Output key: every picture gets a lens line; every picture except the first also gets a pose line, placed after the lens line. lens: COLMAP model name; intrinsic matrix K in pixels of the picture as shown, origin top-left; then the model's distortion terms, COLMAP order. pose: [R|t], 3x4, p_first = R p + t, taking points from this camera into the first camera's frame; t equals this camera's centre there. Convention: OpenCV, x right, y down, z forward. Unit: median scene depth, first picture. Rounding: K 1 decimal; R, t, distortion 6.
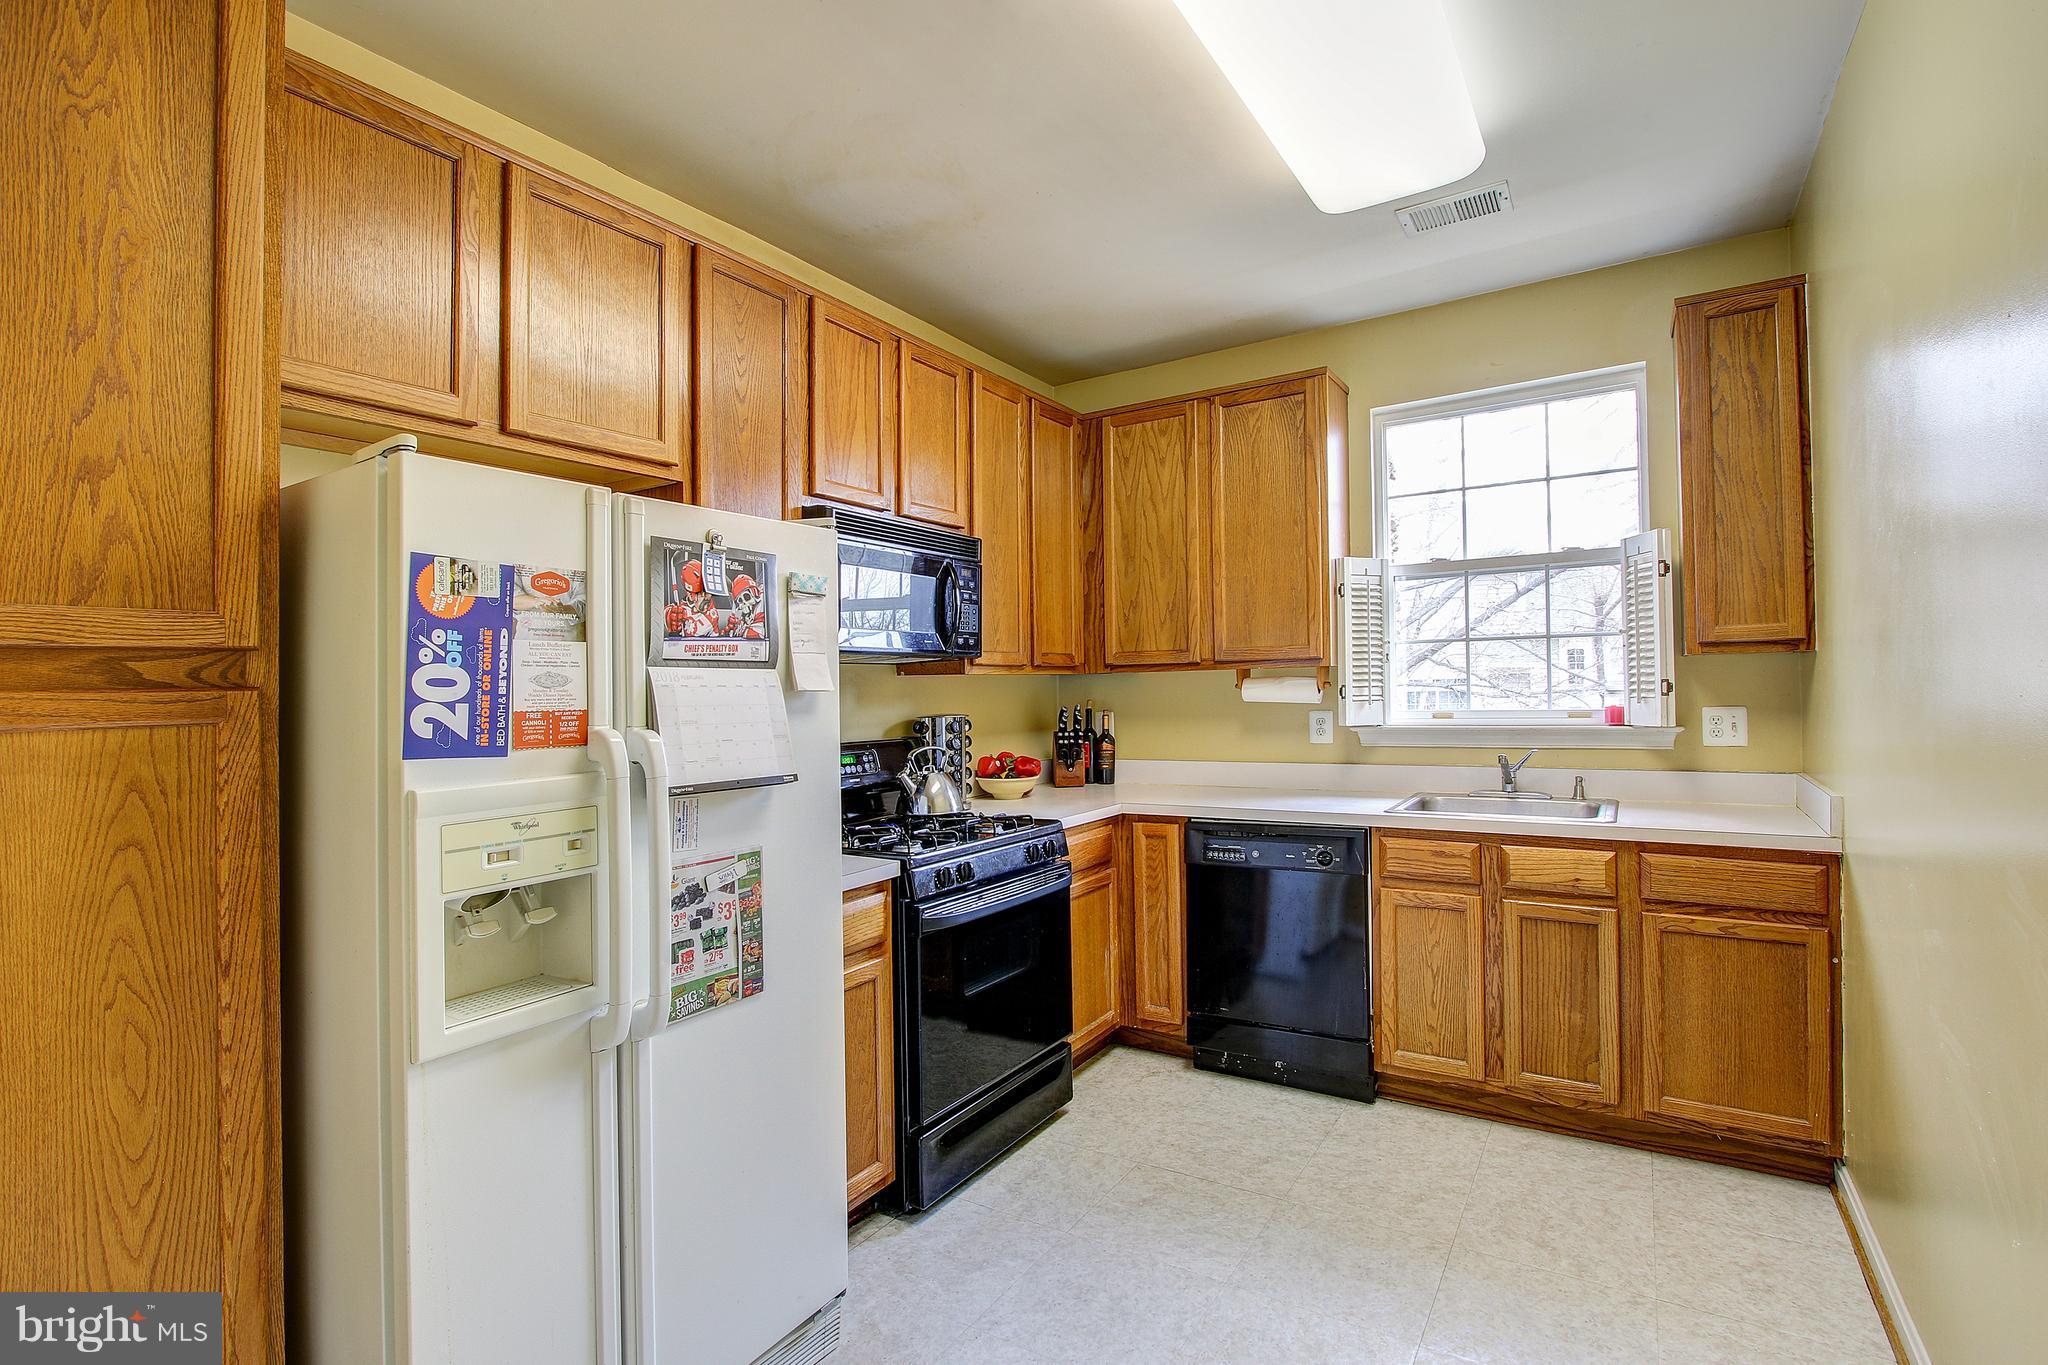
lens RADIAL K [[931.3, 0, 1023.3], [0, 931.3, 702.4], [0, 0, 1]] dist [-0.017720, 0.000394]
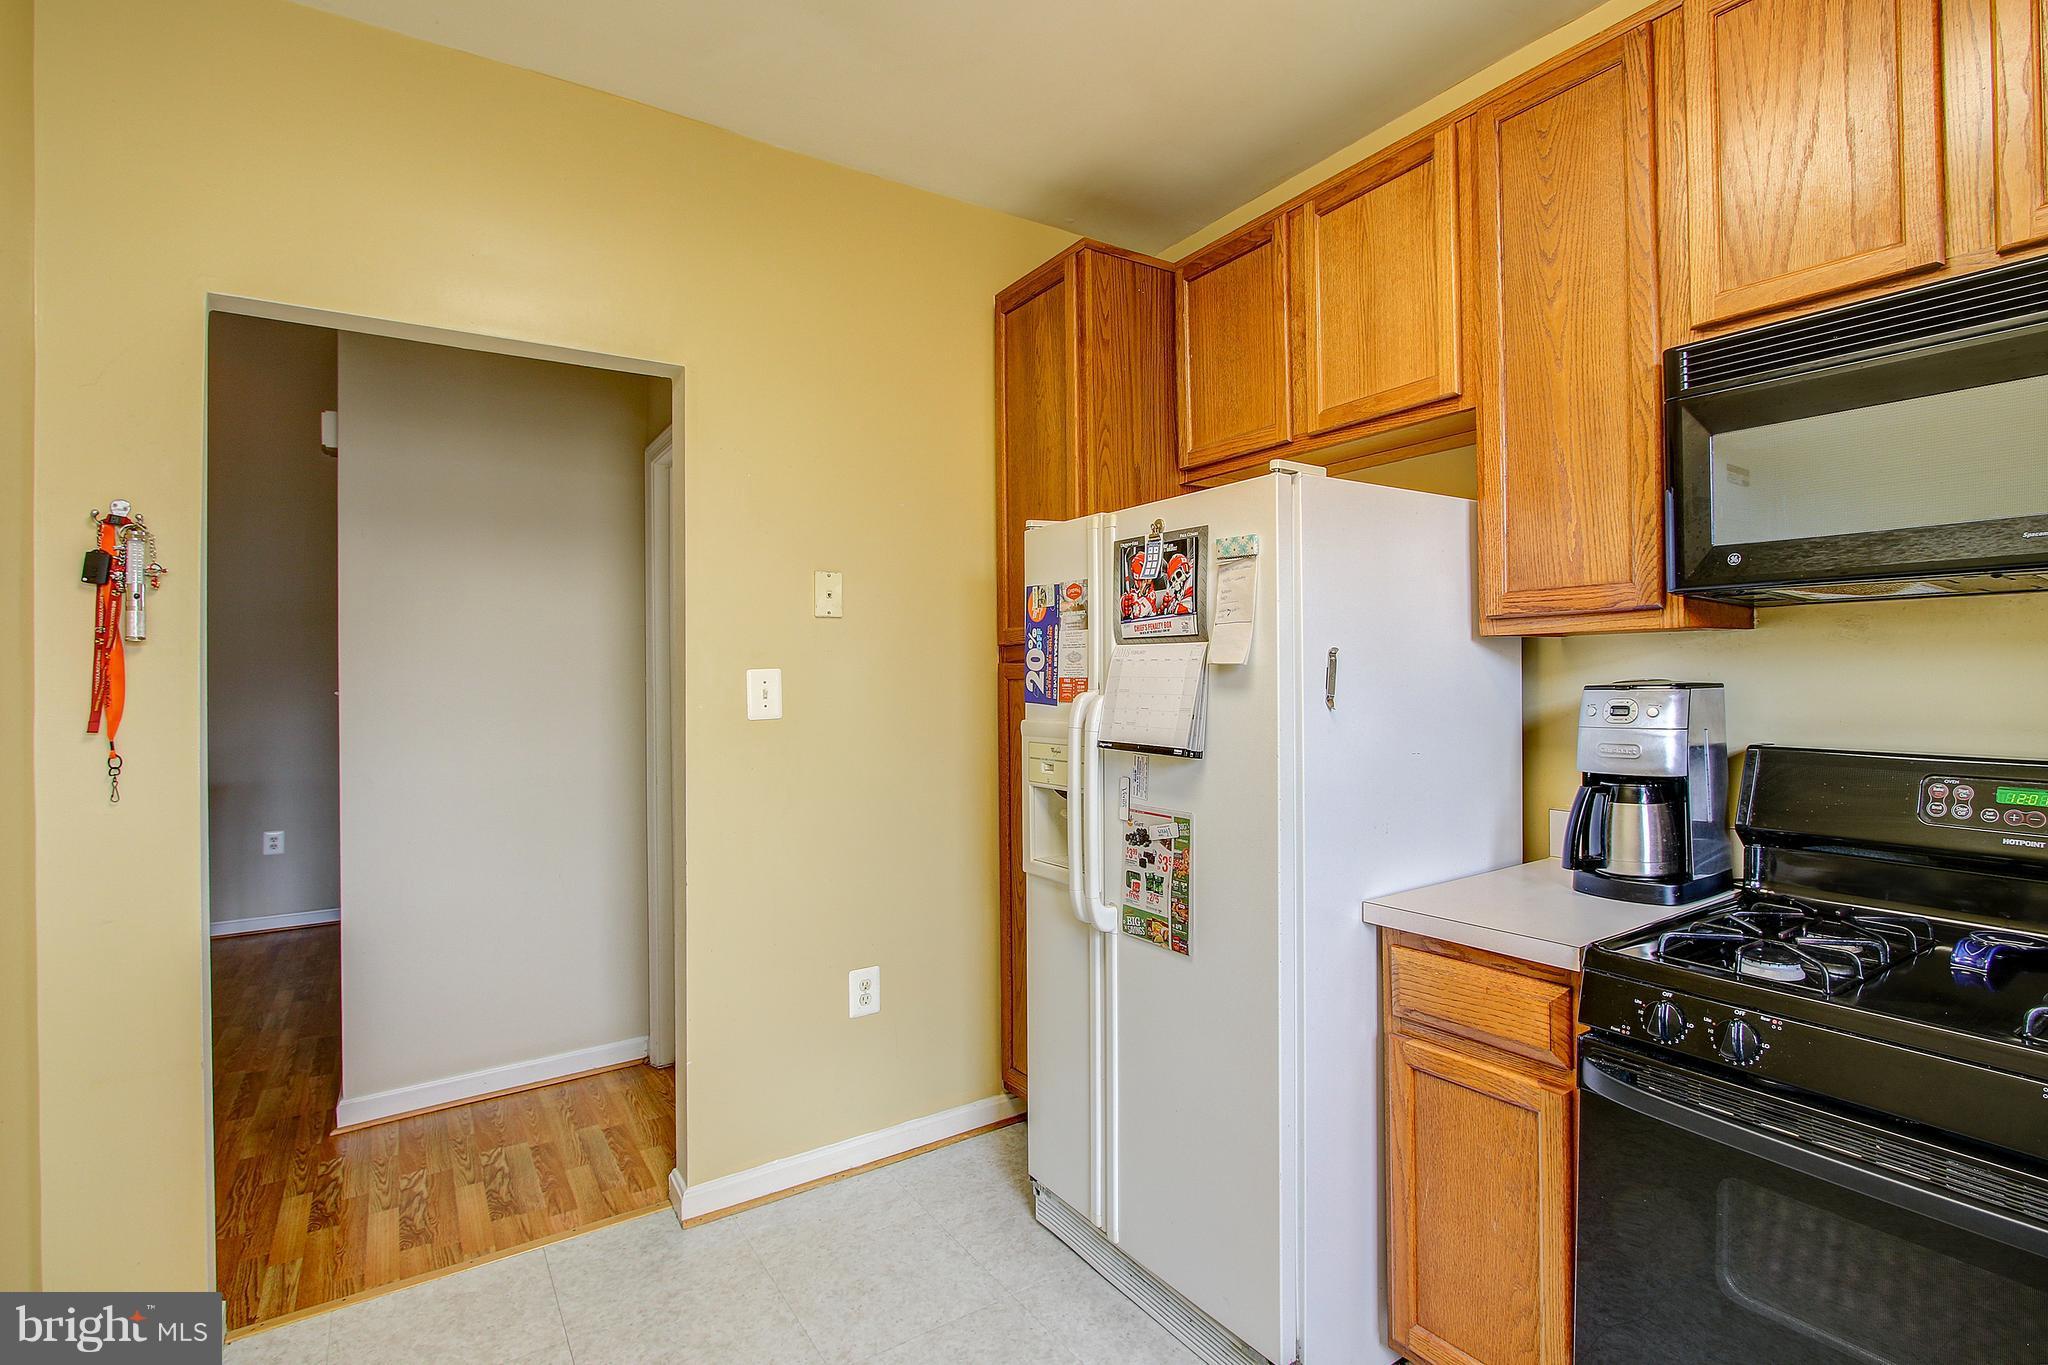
lens RADIAL K [[969.8, 0, 1029.3], [0, 969.8, 664.8], [0, 0, 1]] dist [-0.002488, 0.000048]
pose [[-0.381609, 0.017885, -0.924151, 0.829603], [0.008902, 0.999838, 0.015673, -0.031872], [0.924281, -0.002246, -0.381706, 1.336972]]
